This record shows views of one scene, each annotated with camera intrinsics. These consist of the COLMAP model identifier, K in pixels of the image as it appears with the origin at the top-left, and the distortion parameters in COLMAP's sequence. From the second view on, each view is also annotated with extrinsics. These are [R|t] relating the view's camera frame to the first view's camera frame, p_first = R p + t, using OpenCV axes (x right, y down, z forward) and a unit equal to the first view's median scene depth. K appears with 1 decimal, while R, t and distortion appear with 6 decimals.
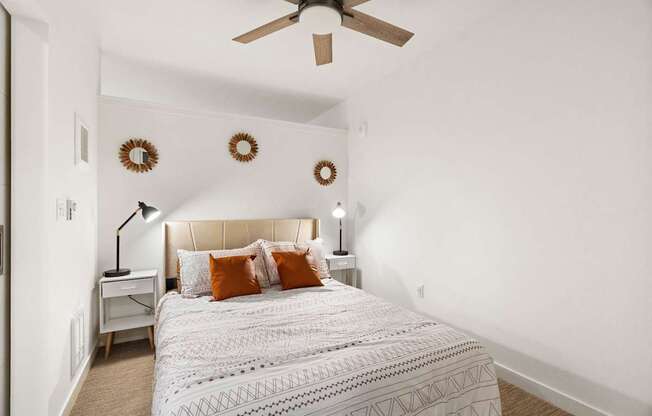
lens RADIAL K [[304.5, 0, 326.1], [0, 304.5, 207.9], [0, 0, 1]] dist [0.001956, 0.000056]
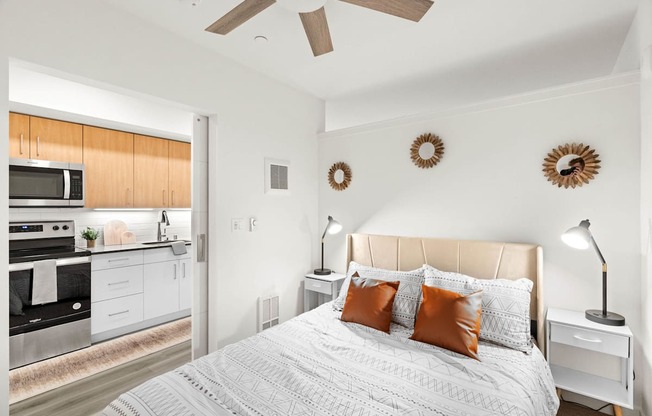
lens RADIAL K [[304.5, 0, 327.0], [0, 304.5, 207.6], [0, 0, 1]] dist [0.001956, 0.000056]
pose [[0.391261, 0.001105, -0.920279, 0.459963], [0.000187, 0.999999, 0.001280, -0.052412], [0.920280, -0.000673, 0.391261, 0.502915]]
